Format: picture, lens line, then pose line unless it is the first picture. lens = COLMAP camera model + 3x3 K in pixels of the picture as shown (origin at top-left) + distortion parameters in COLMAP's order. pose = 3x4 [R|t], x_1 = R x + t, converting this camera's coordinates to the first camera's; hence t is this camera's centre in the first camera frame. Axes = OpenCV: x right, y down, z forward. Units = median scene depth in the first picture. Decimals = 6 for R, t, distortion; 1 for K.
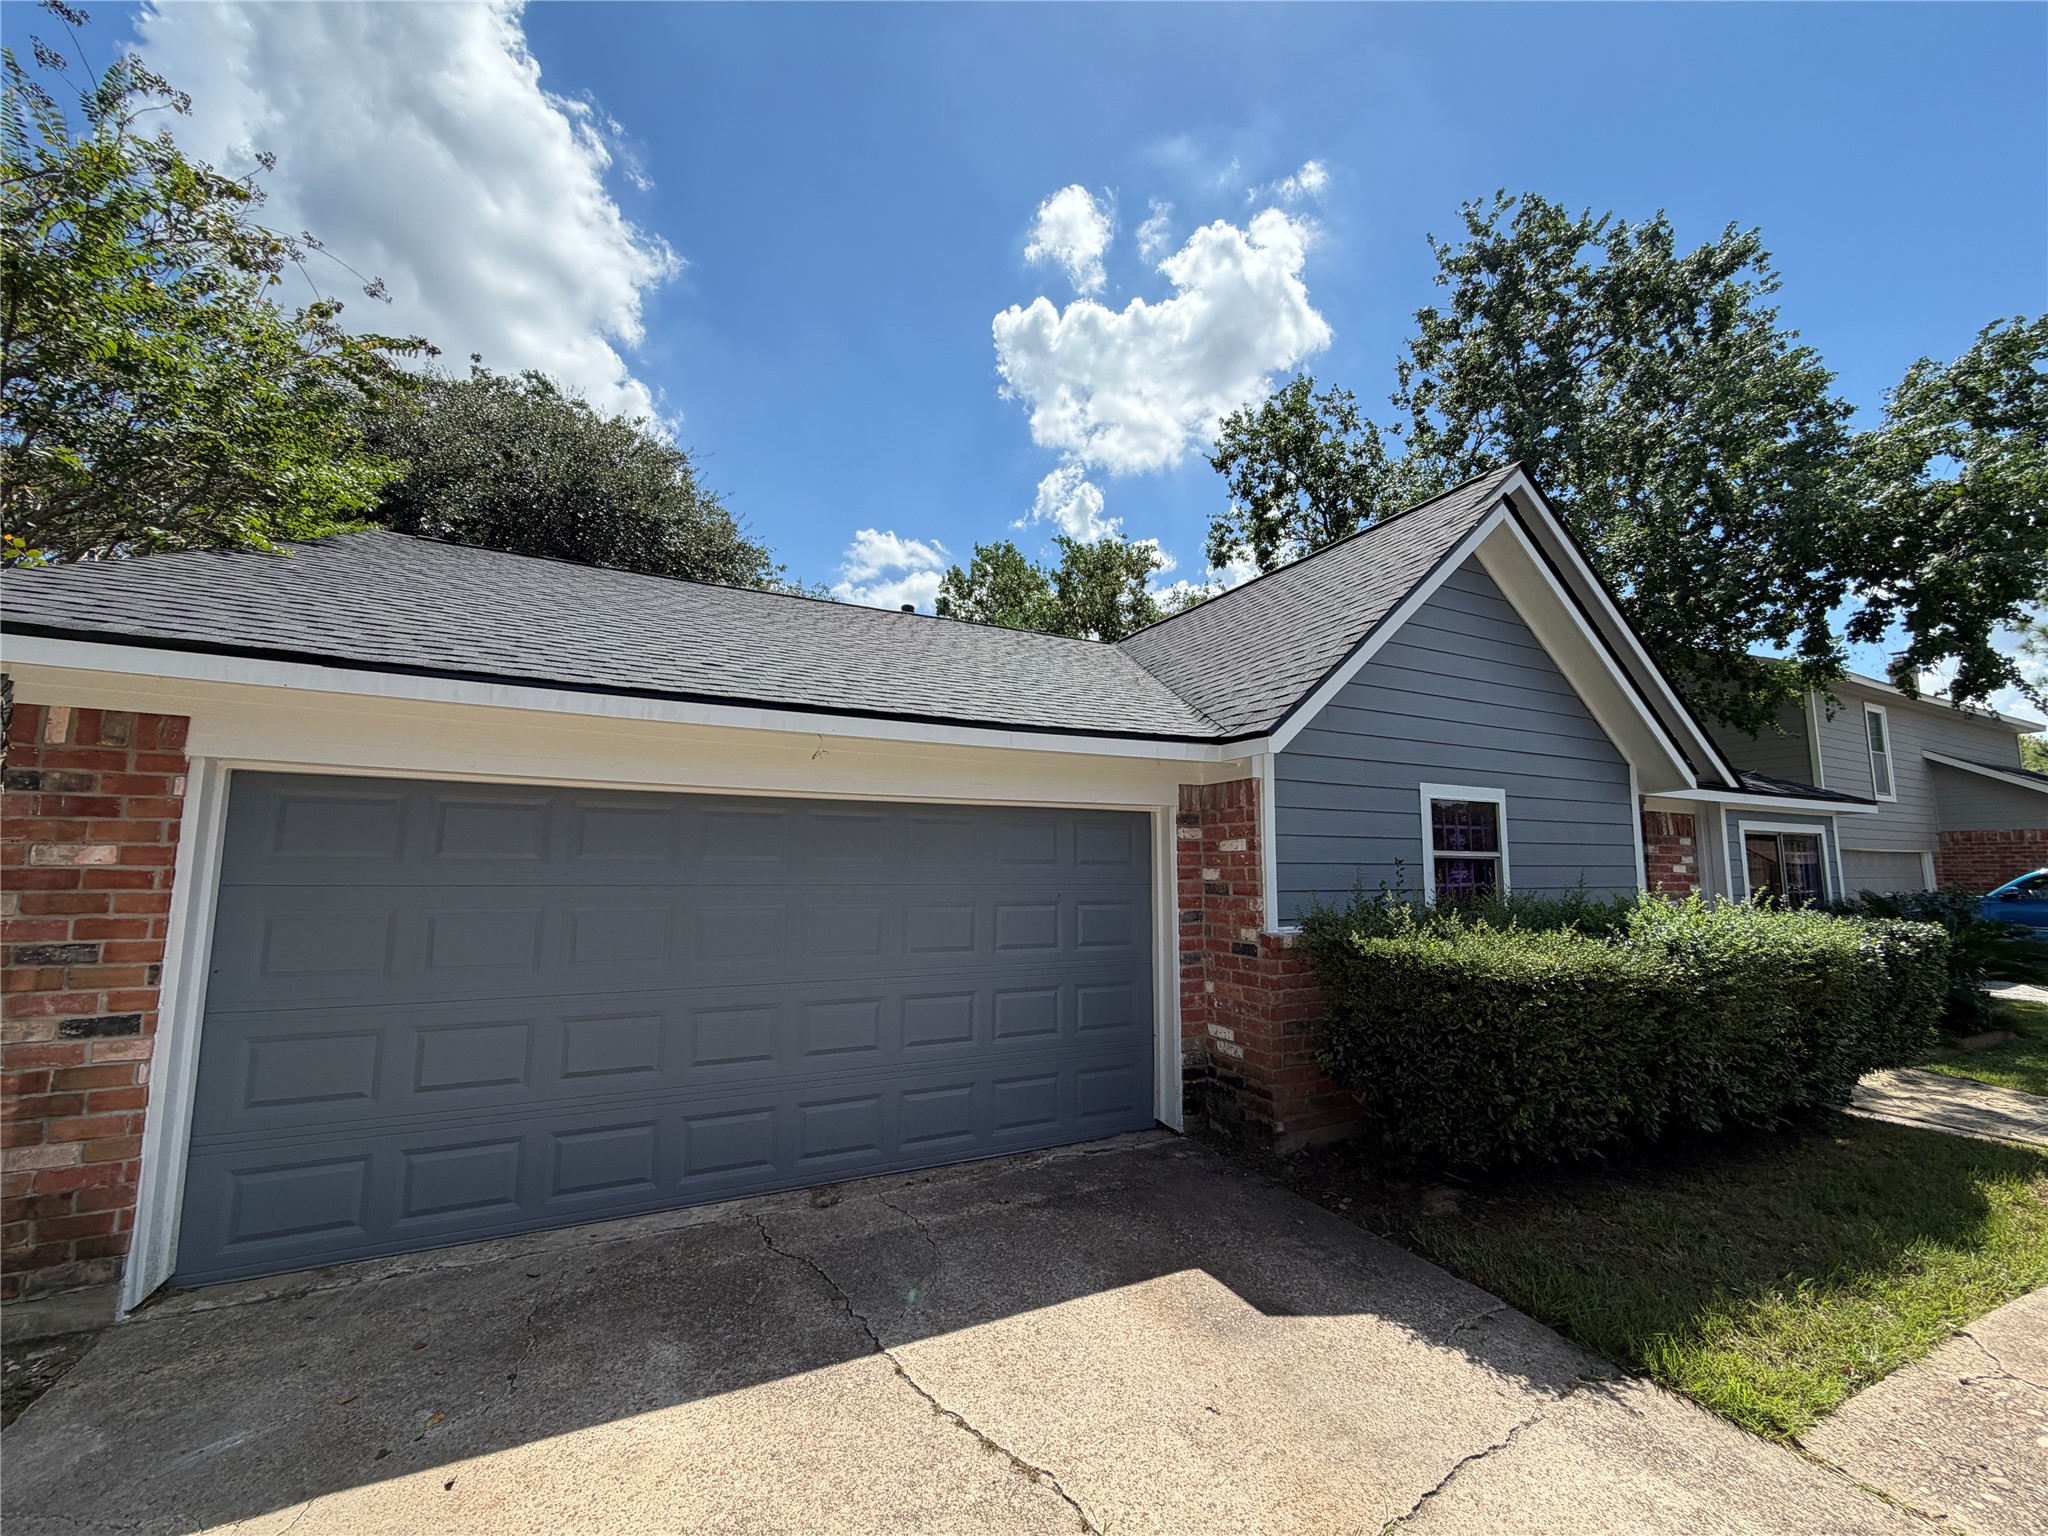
lens RADIAL K [[821.9, 0, 1018.1], [0, 821.9, 769.4], [0, 0, 1]] dist [0.003620, 0.000355]
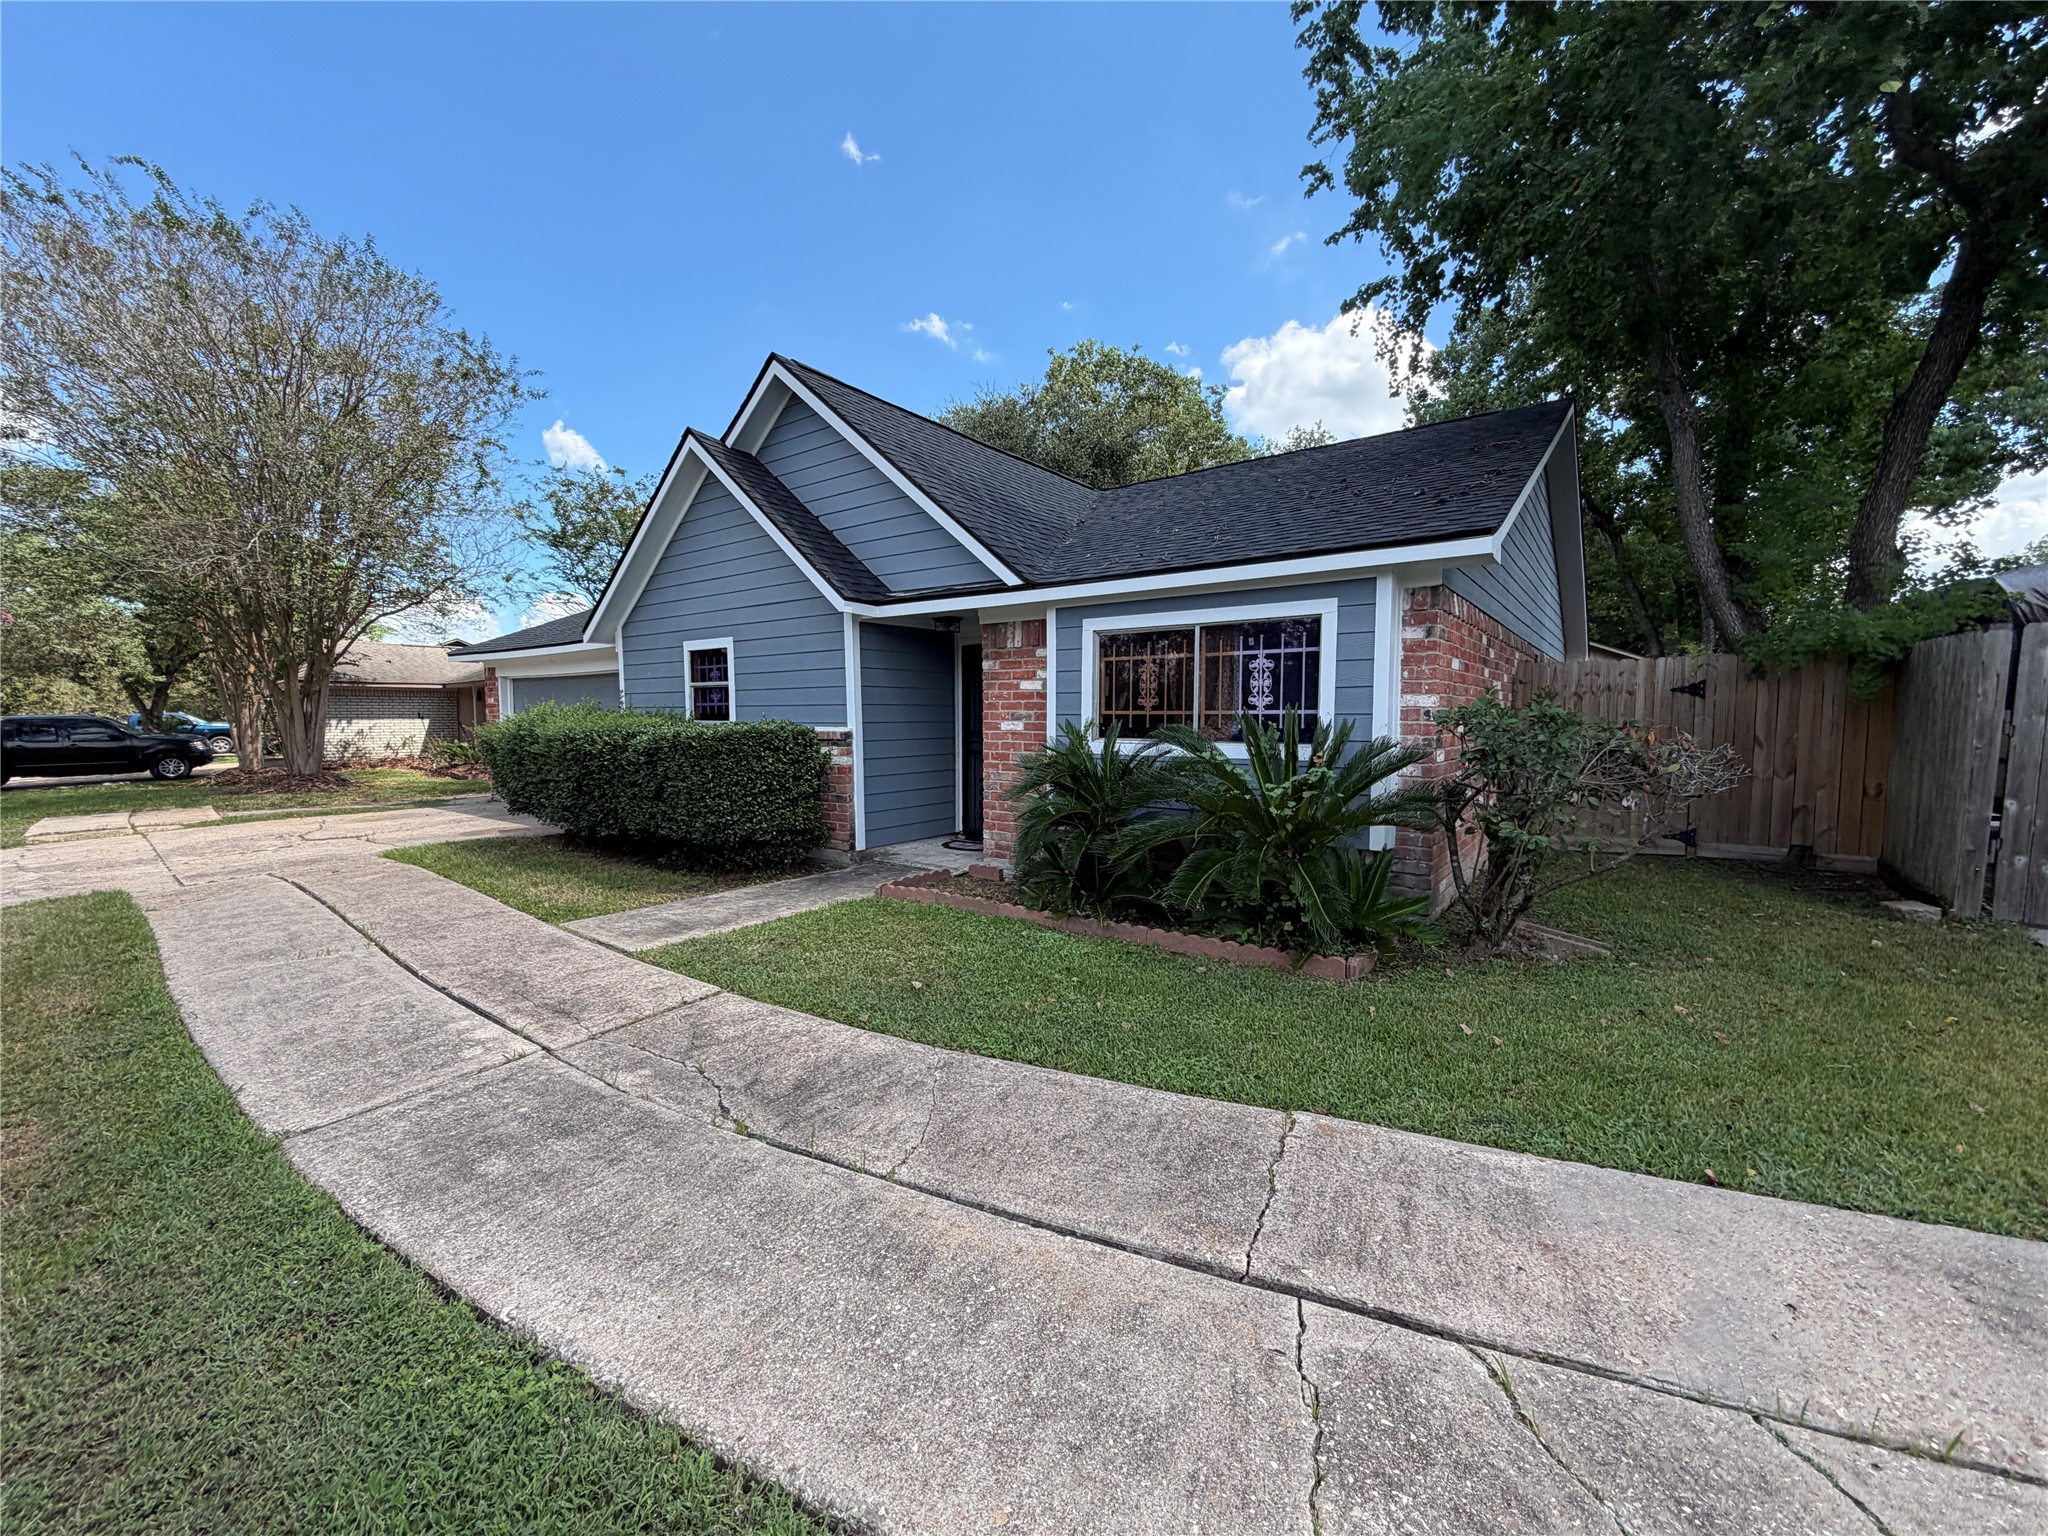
lens RADIAL K [[821.9, 0, 1018.1], [0, 821.9, 769.4], [0, 0, 1]] dist [0.003620, 0.000355]
pose [[0.441917, 0.039076, -0.896205, 2.149895], [0.093586, 0.991591, 0.089382, 0.175667], [0.892161, -0.123372, 0.434544, 0.811954]]
